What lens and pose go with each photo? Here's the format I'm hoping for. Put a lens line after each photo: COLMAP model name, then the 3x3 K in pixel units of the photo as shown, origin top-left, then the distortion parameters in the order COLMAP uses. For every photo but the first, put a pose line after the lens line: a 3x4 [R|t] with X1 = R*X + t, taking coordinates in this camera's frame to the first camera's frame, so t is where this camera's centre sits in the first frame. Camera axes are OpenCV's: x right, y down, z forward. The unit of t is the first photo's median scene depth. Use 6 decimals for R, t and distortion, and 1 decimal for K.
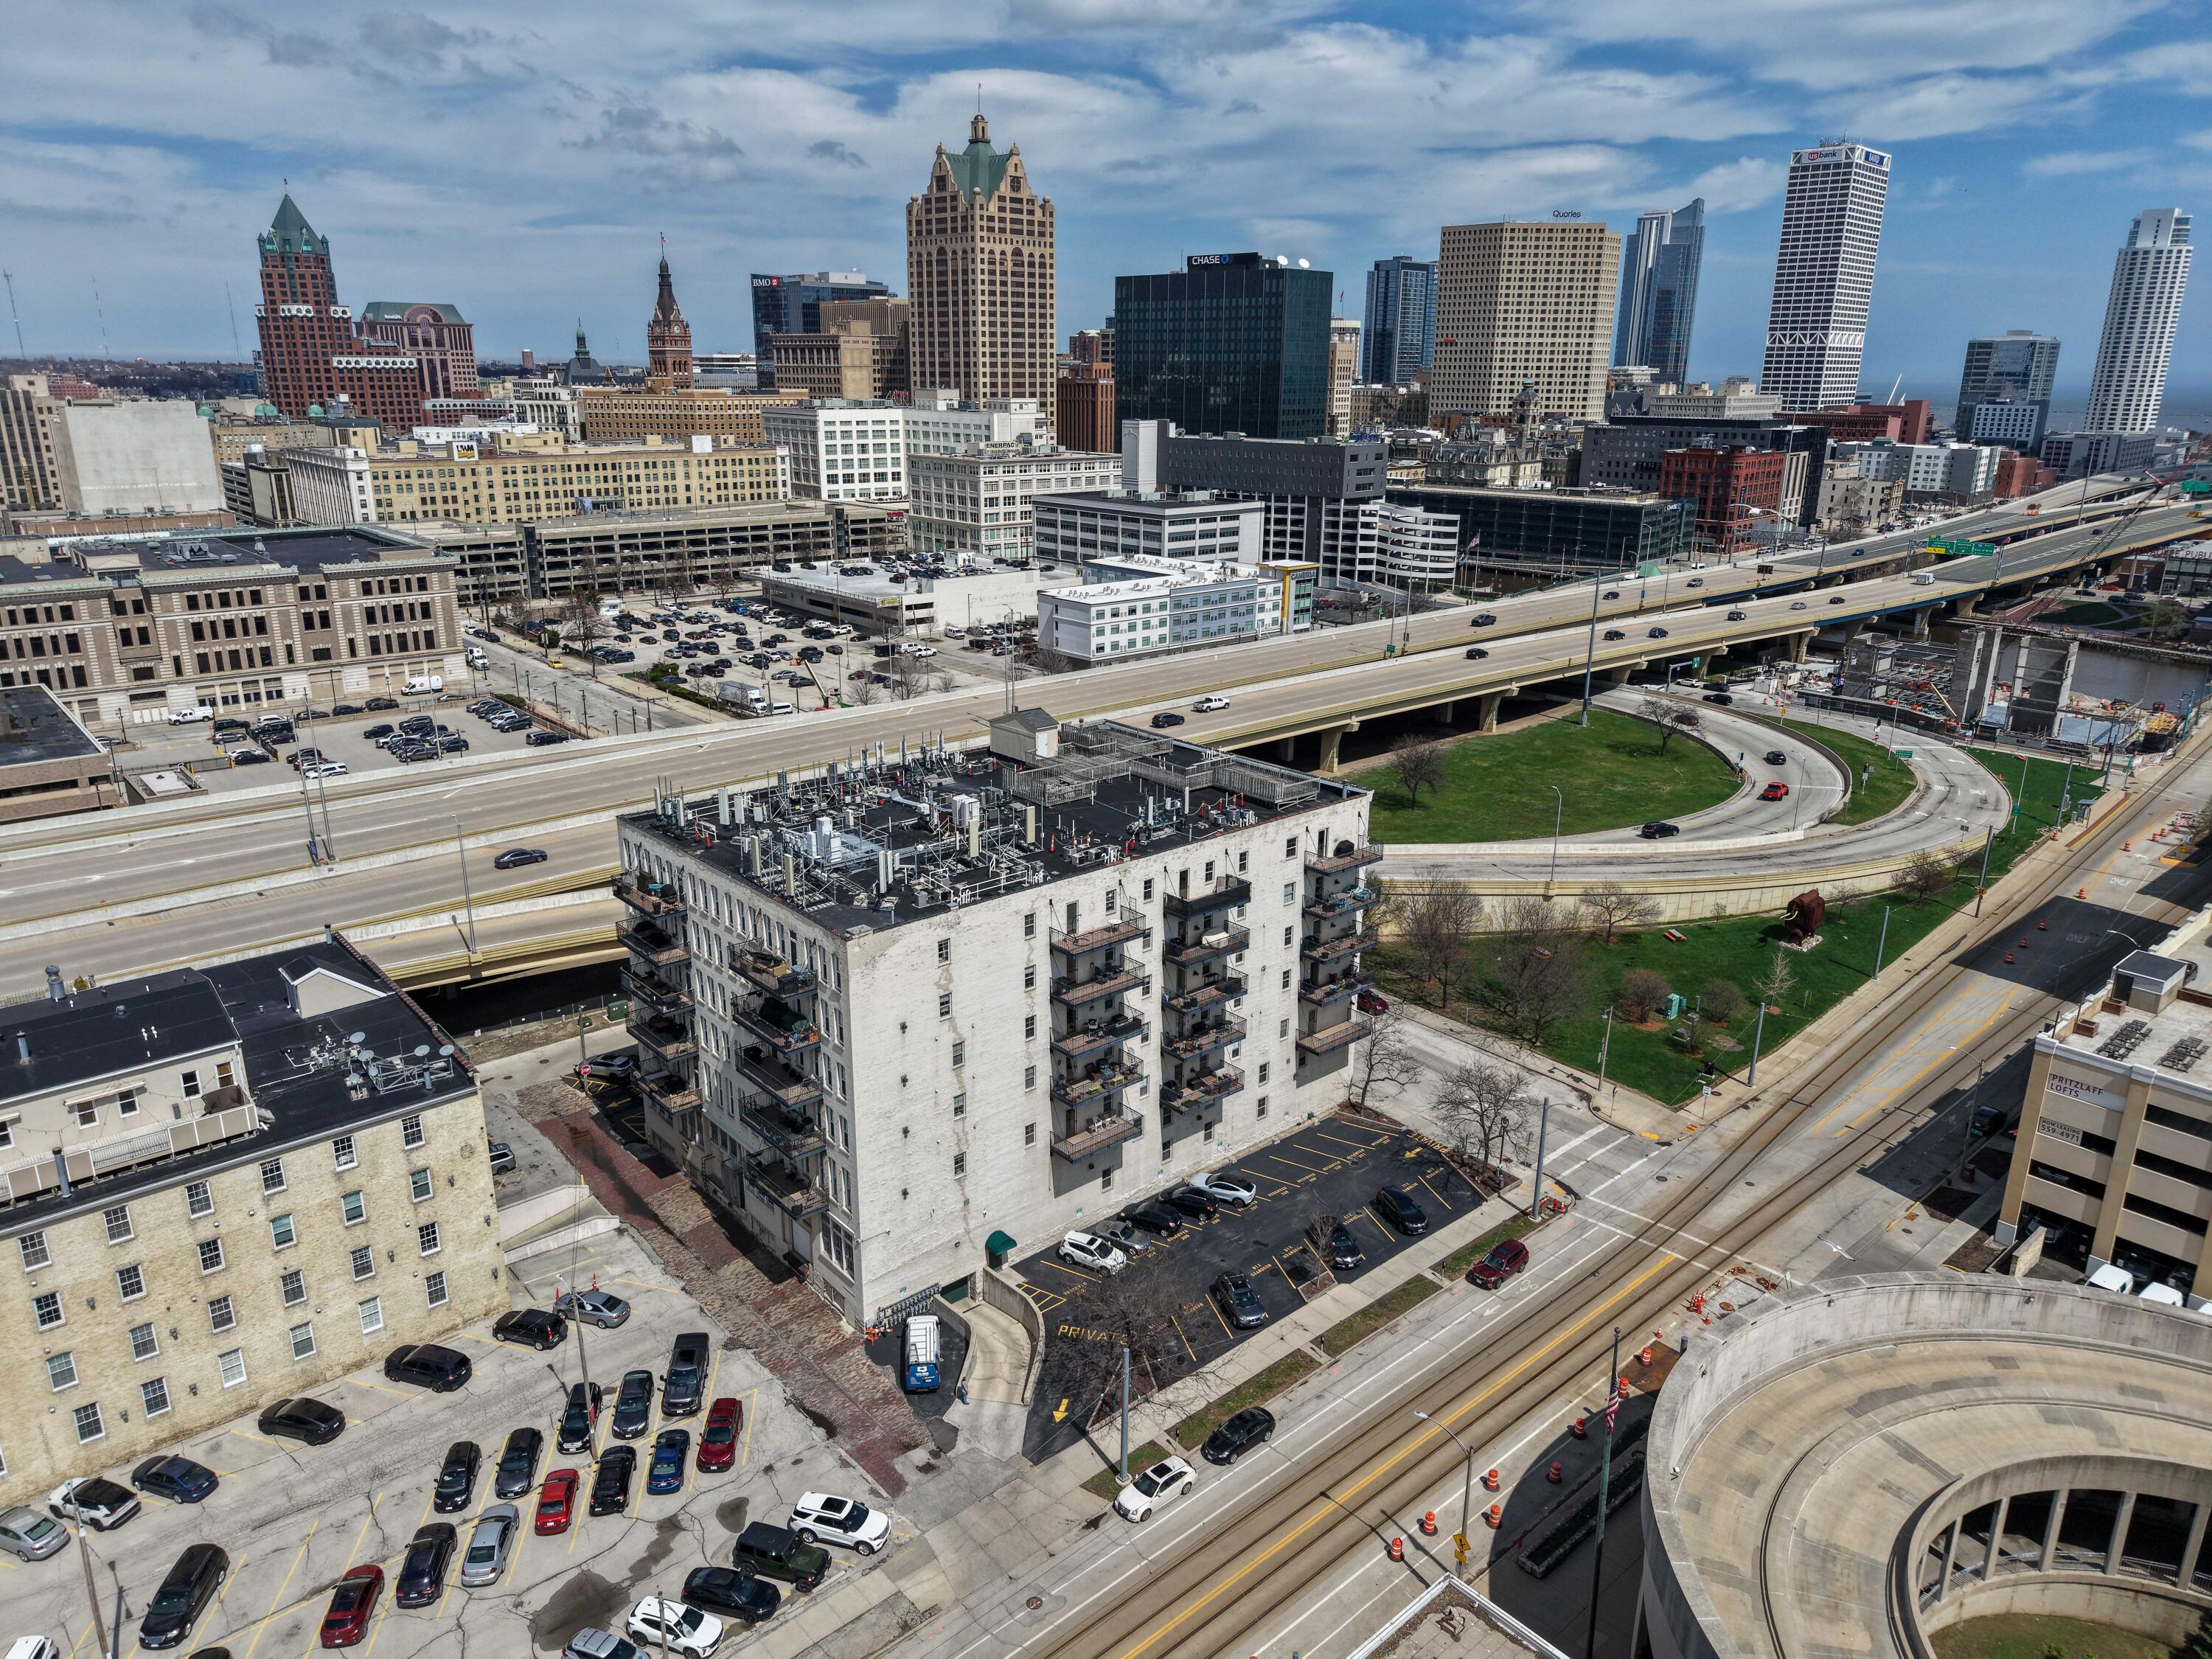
lens RADIAL K [[1487.0, 0, 1104.5], [0, 1487.0, 821.1], [0, 0, 1]] dist [0.026260, -0.026653]
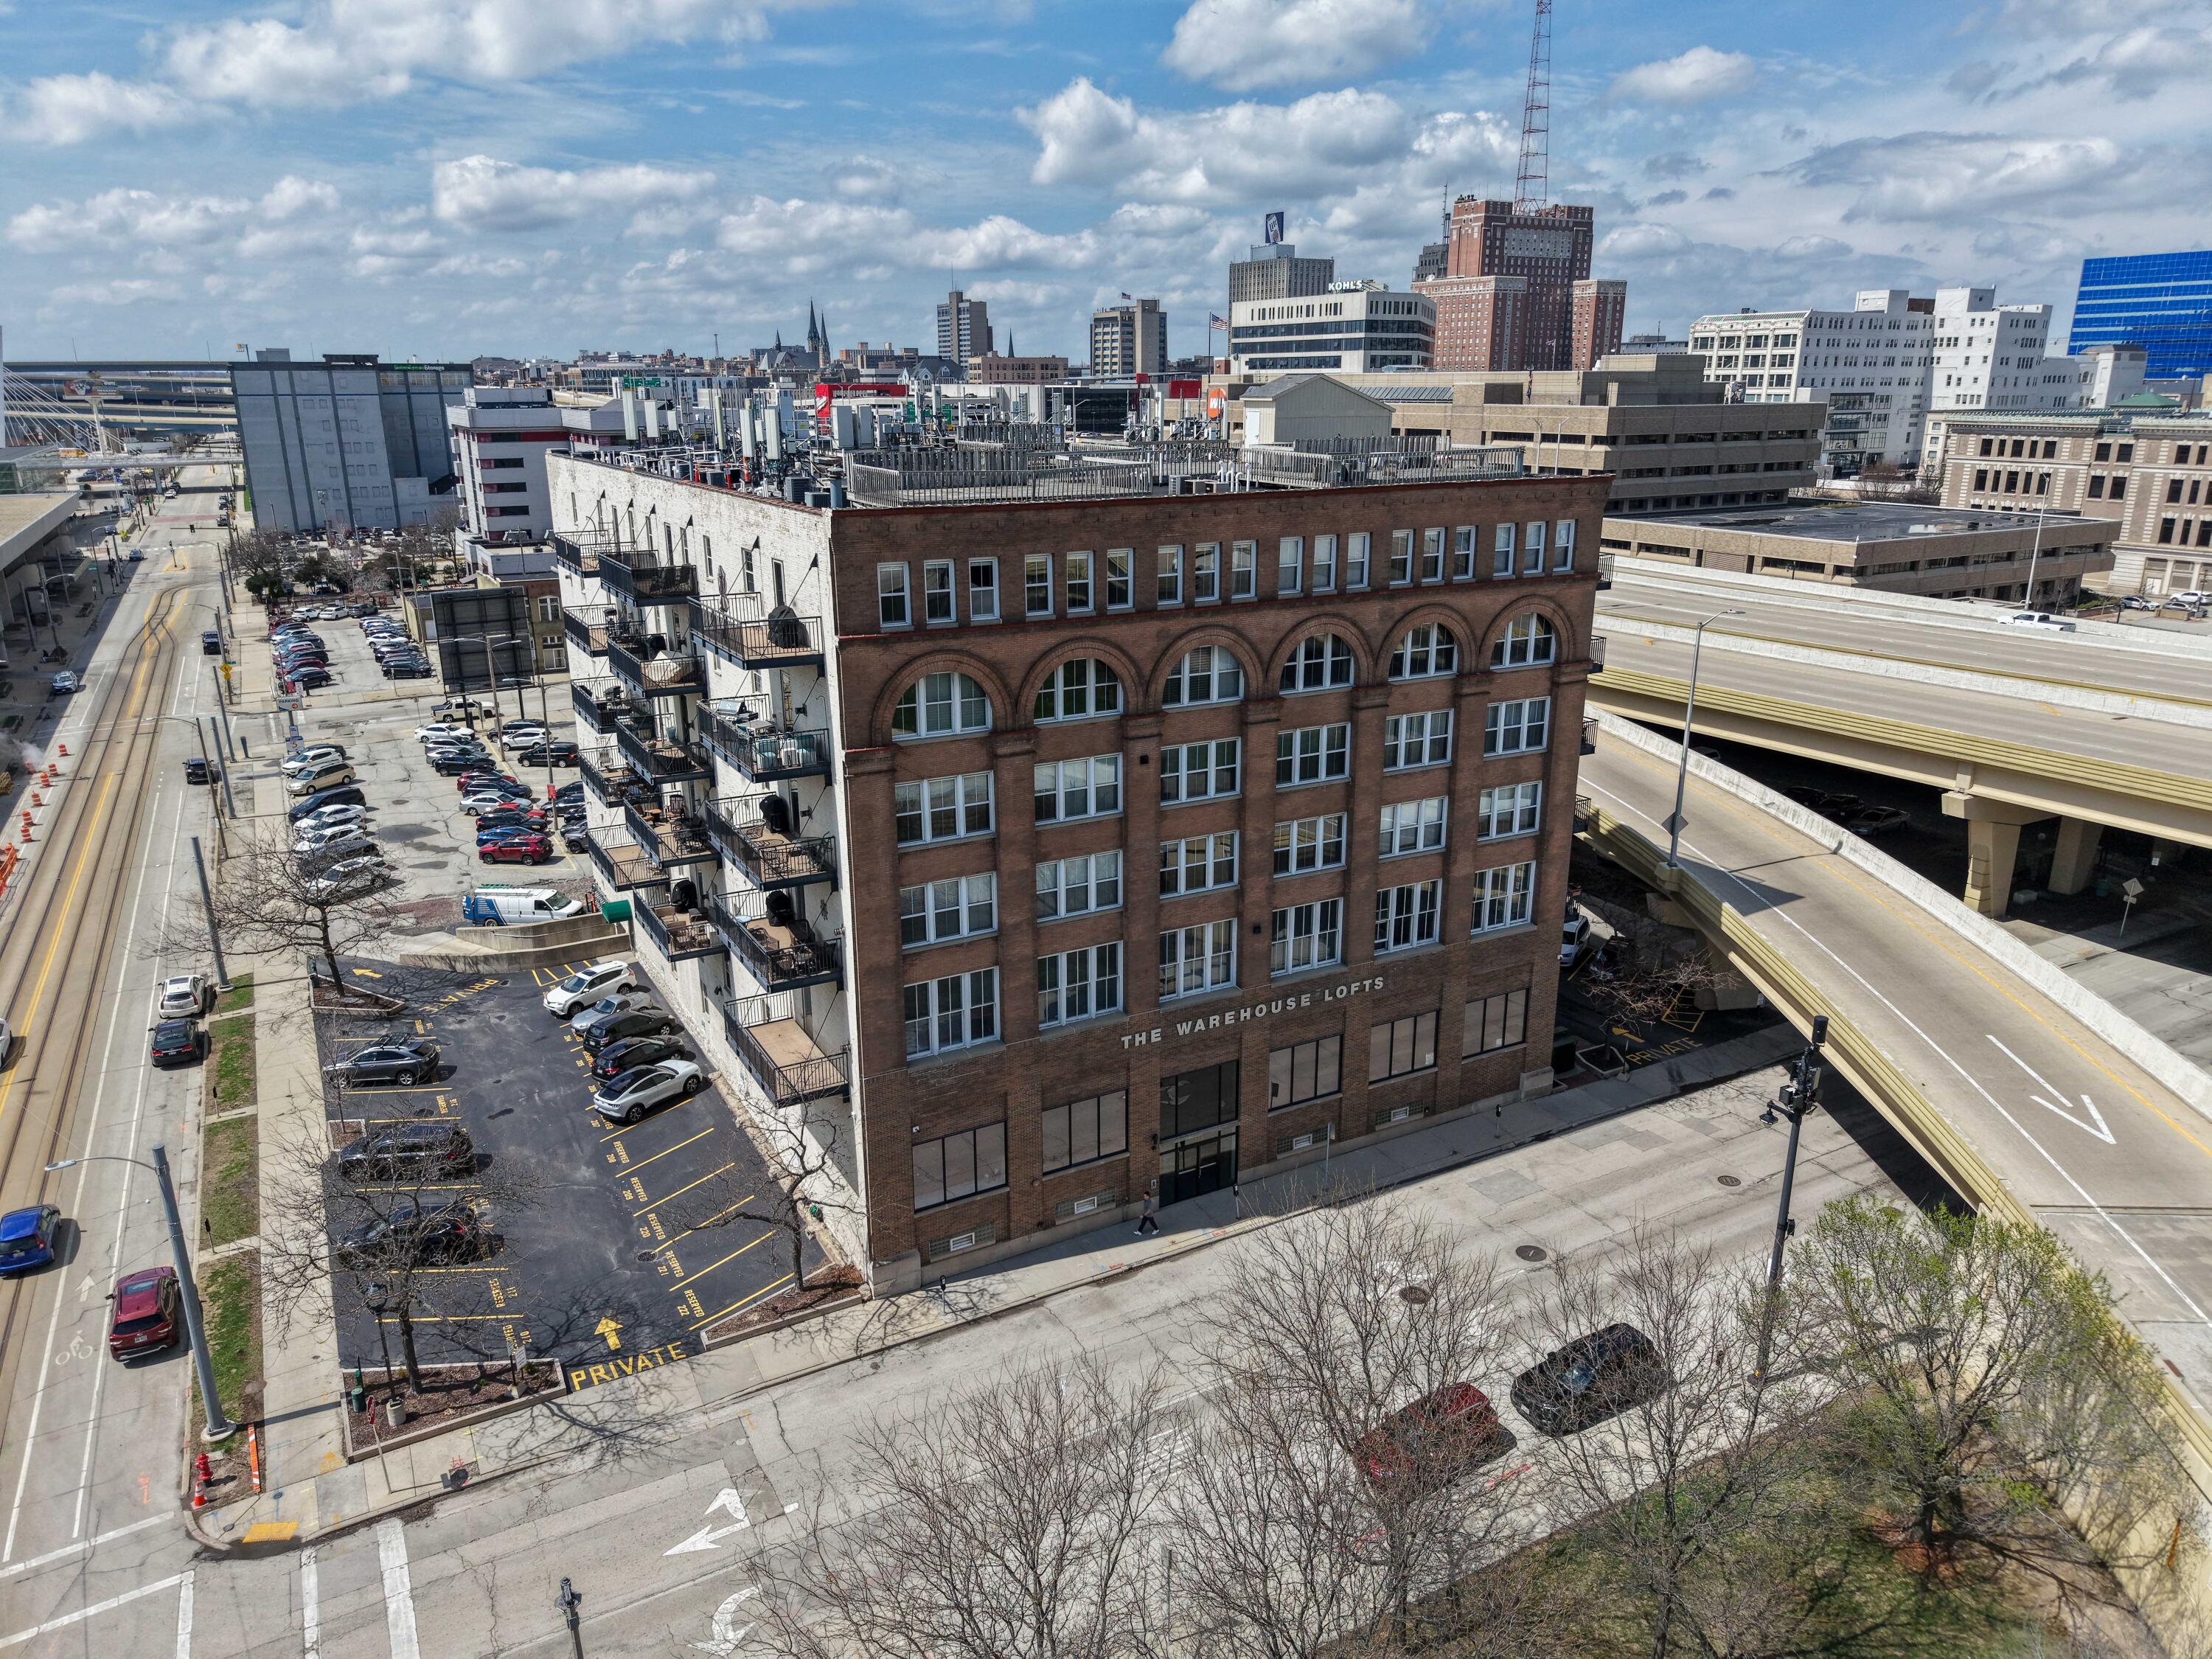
lens RADIAL K [[1488.2, 0, 1106.0], [0, 1488.2, 829.5], [0, 0, 1]] dist [0.012427, -0.004957]
pose [[-0.213452, 0.277000, -0.936861, 0.214680], [-0.282905, 0.900349, 0.330661, -0.036946], [0.935095, 0.335623, -0.113817, 0.449676]]
